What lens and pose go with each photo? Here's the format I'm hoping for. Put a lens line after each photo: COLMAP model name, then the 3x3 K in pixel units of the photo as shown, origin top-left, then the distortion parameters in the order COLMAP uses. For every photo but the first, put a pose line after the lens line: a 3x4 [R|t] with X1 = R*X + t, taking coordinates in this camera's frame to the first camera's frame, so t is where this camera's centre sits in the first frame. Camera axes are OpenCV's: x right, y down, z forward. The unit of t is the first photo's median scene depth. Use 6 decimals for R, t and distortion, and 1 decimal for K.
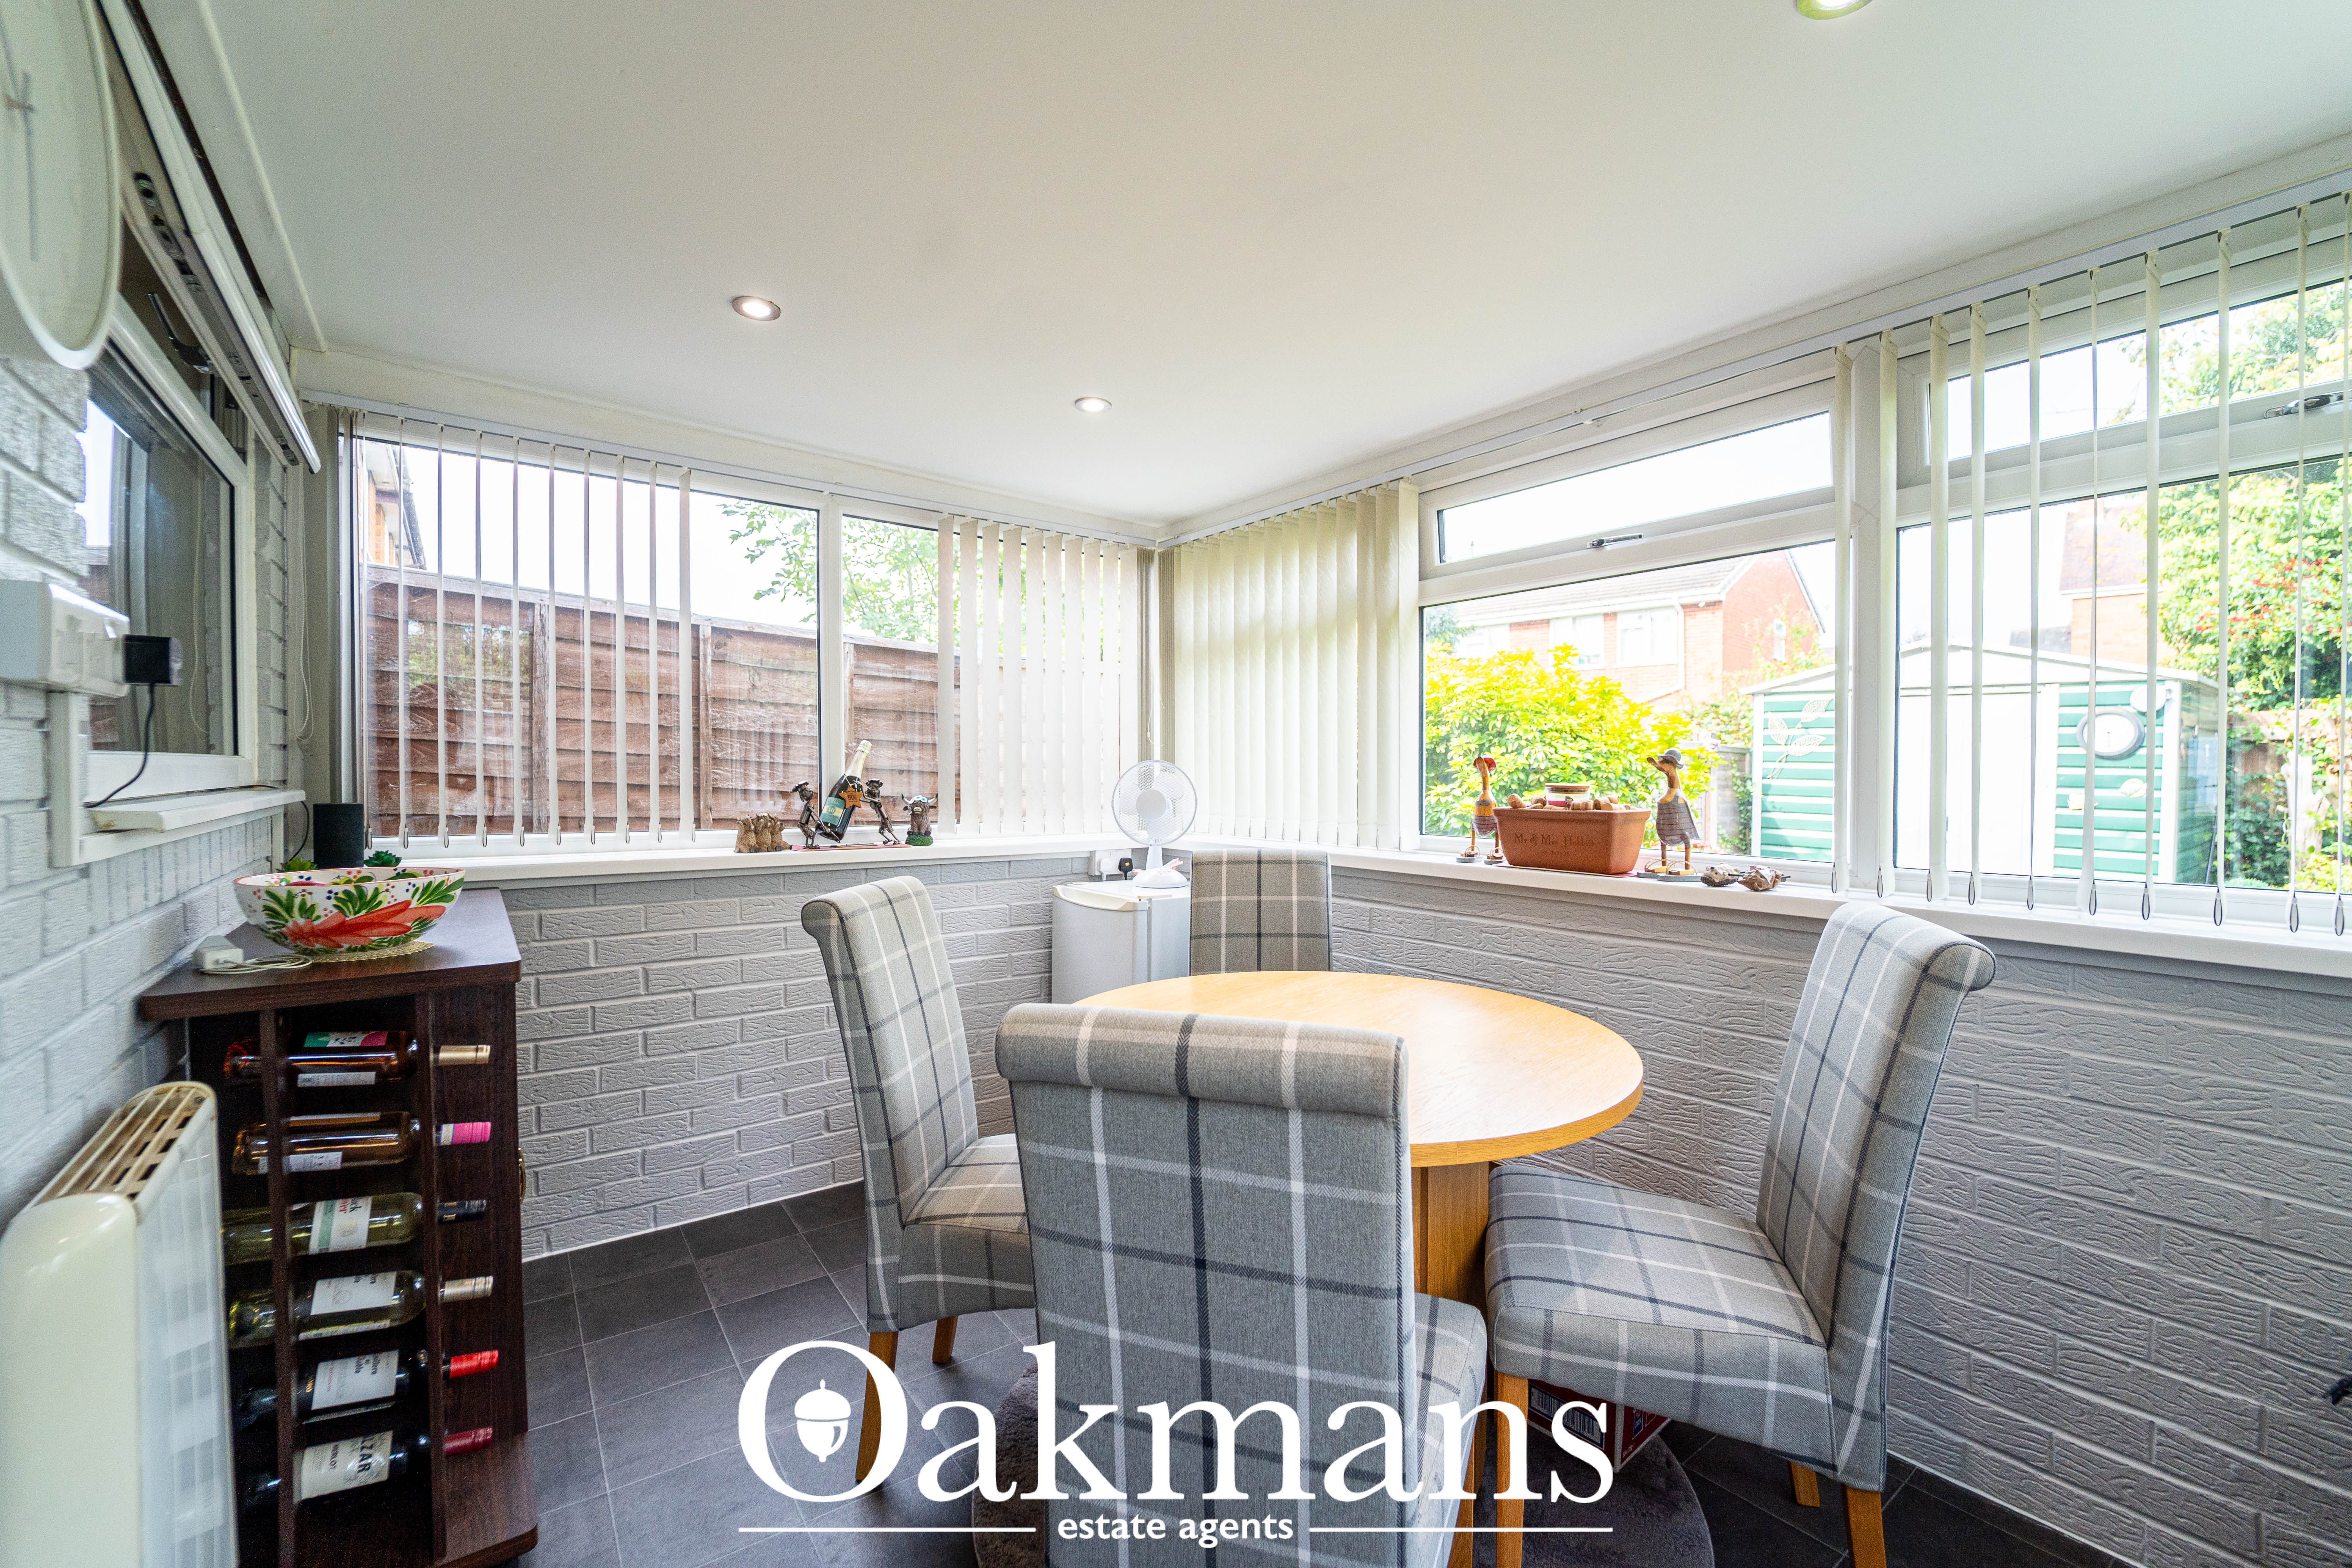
lens RADIAL K [[941.2, 0, 1186.7], [0, 941.2, 778.6], [0, 0, 1]] dist [0.004559, -0.003356]
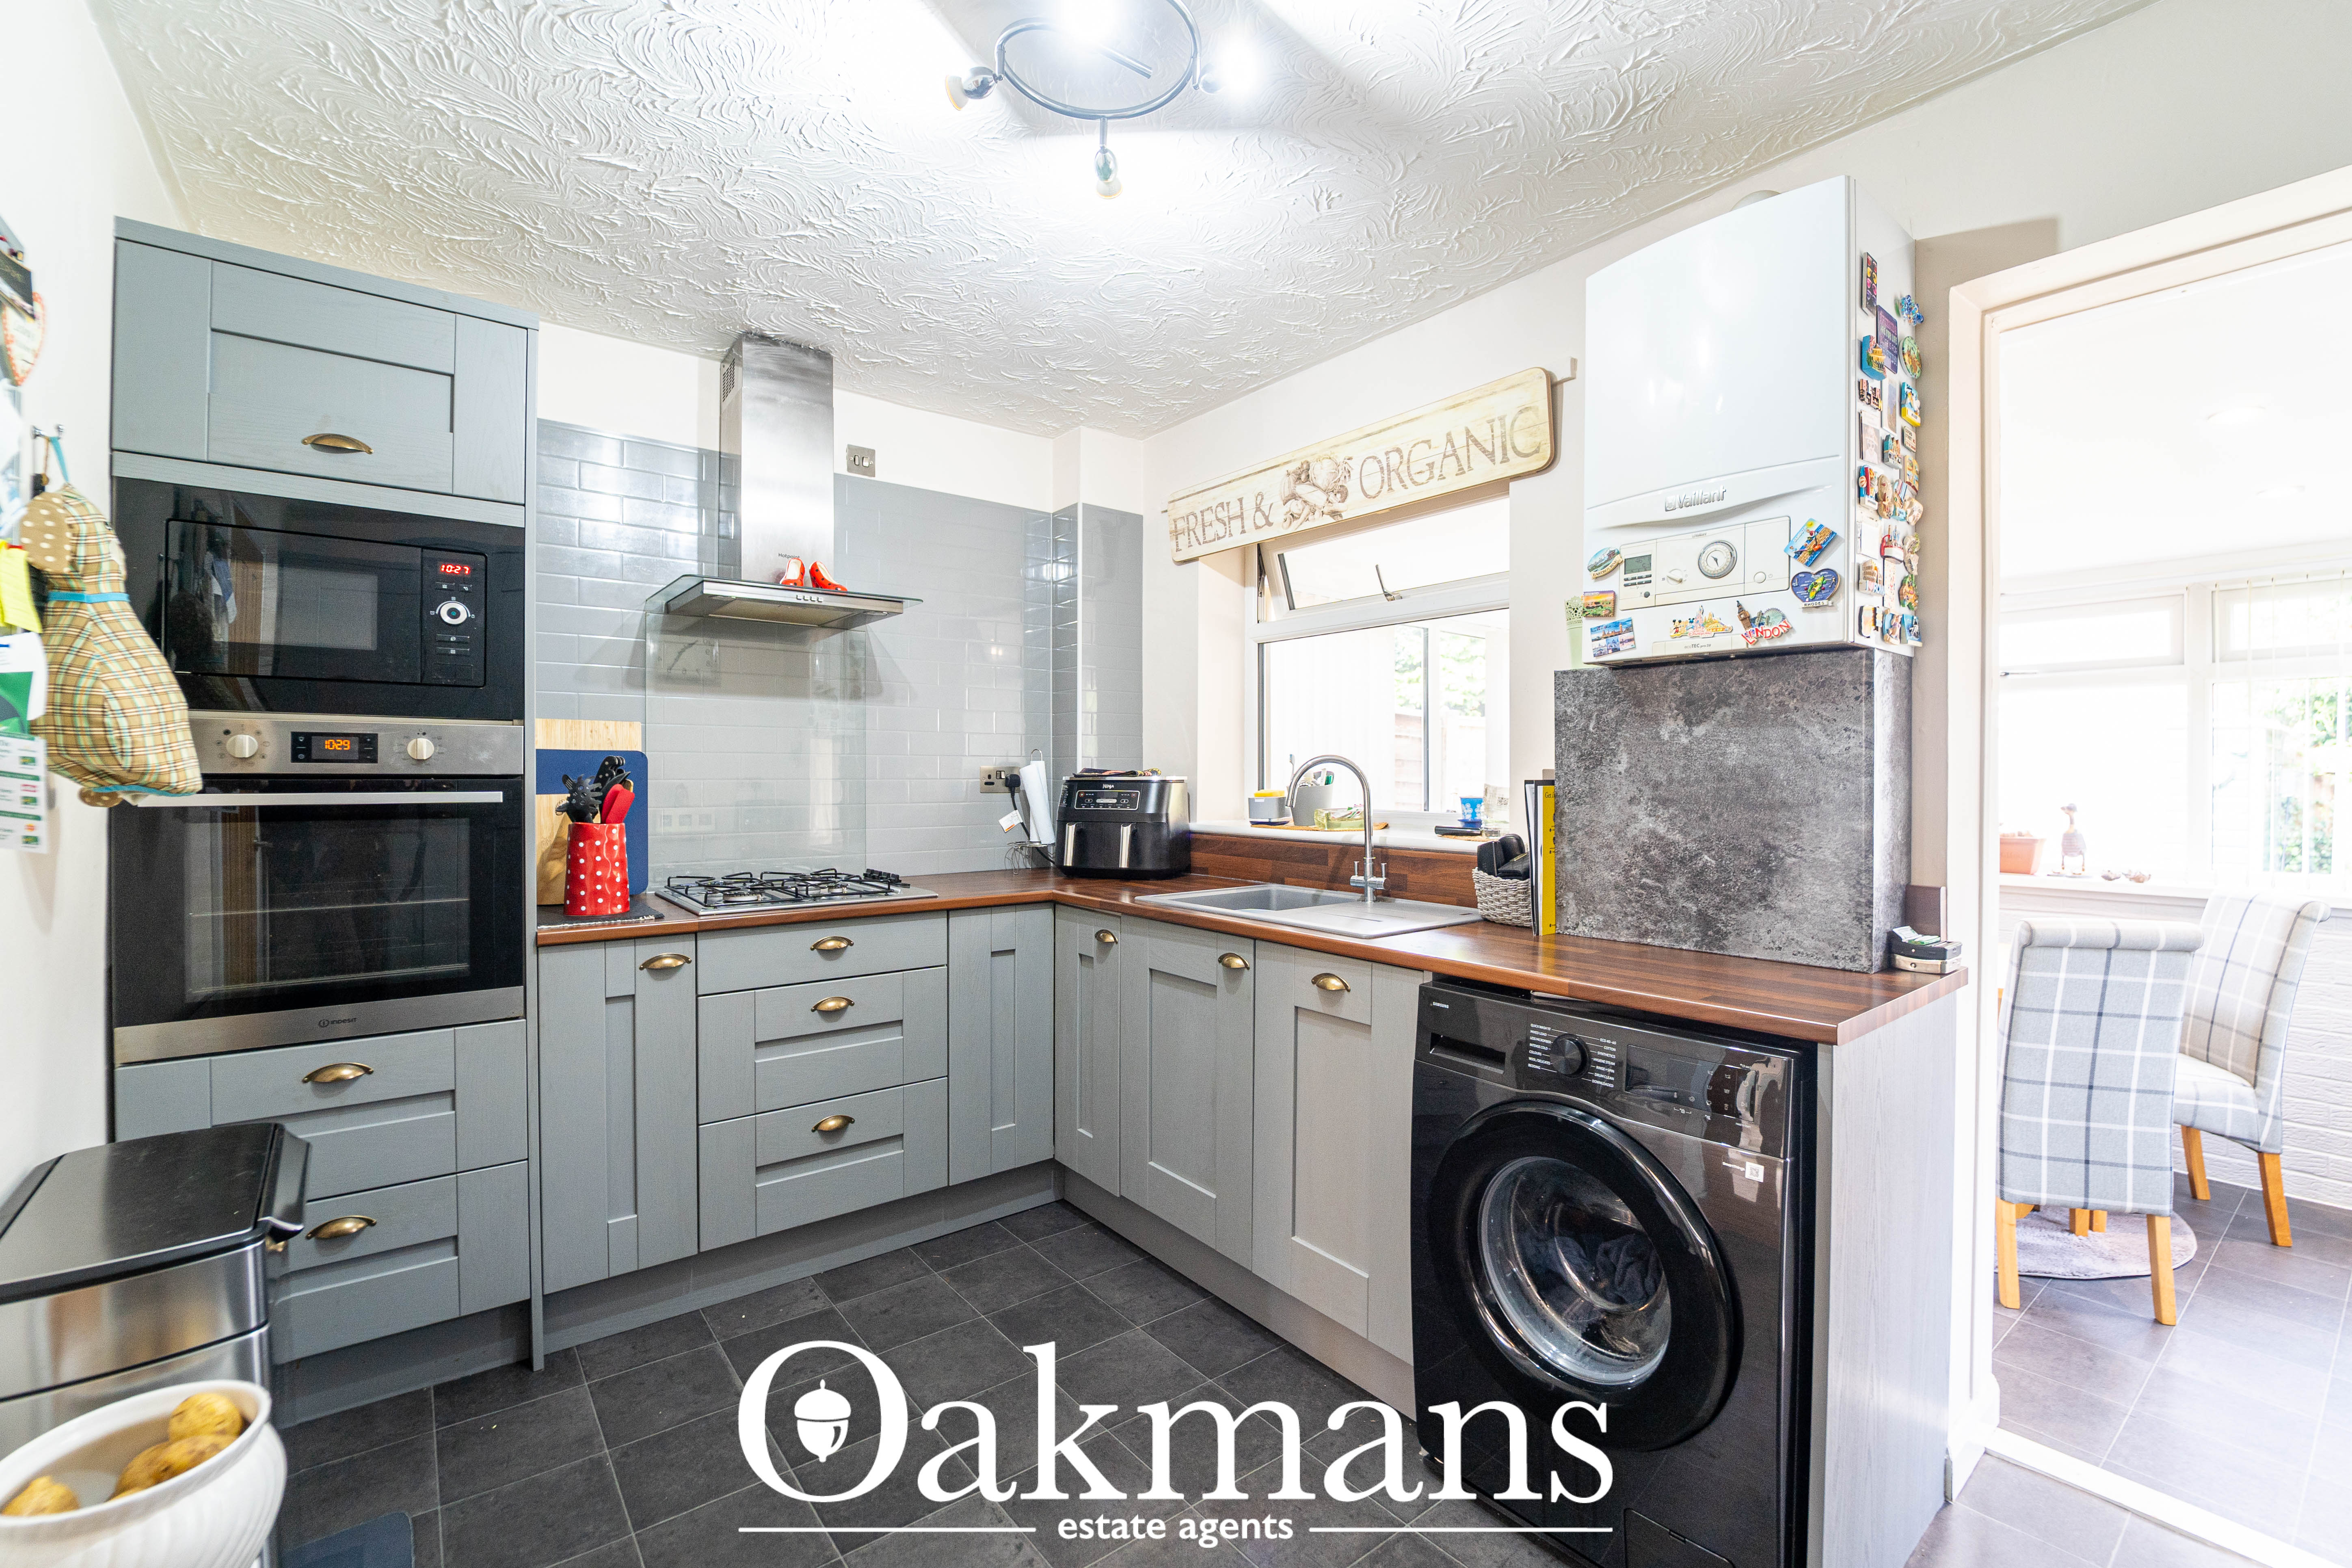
lens RADIAL K [[941.2, 0, 1186.7], [0, 941.2, 778.6], [0, 0, 1]] dist [0.004559, -0.003356]
pose [[0.999943, 0.004461, 0.009696, -1.449556], [-0.004412, 0.999977, -0.005094, -0.073383], [-0.009718, 0.005051, 0.999940, -0.925263]]
